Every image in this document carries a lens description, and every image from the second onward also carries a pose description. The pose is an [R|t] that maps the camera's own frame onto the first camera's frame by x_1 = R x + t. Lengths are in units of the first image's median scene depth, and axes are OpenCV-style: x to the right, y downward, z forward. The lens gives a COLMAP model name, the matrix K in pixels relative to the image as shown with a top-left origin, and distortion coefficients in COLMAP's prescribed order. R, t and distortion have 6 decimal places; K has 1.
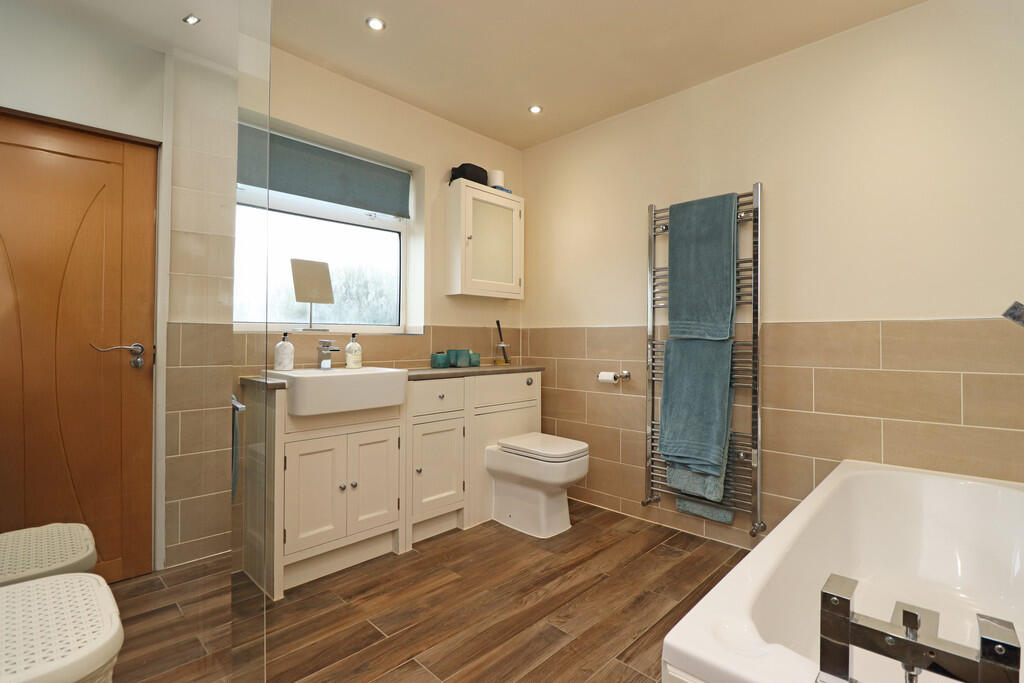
lens RADIAL K [[473.3, 0, 515.1], [0, 473.3, 340.0], [0, 0, 1]] dist [-0.000603, -0.000003]
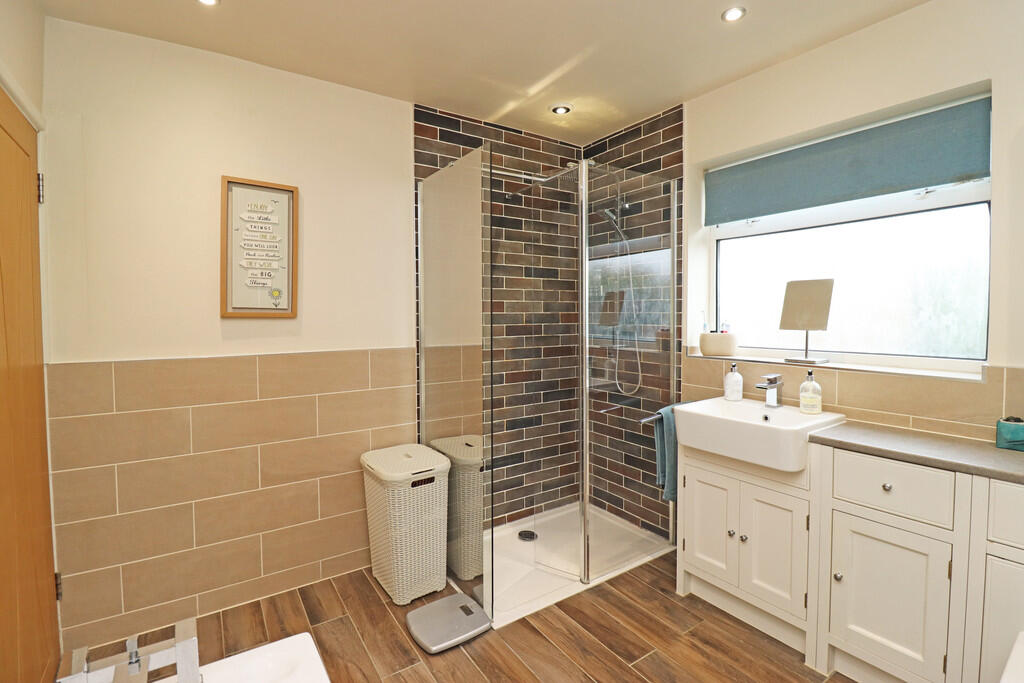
lens RADIAL K [[473.3, 0, 514.4], [0, 473.3, 334.8], [0, 0, 1]] dist [-0.000603, -0.000003]
pose [[-0.185411, 0.050904, -0.981342, 0.553190], [0.010090, 0.998703, 0.049898, -0.121370], [0.982609, -0.000650, -0.185684, 0.660870]]
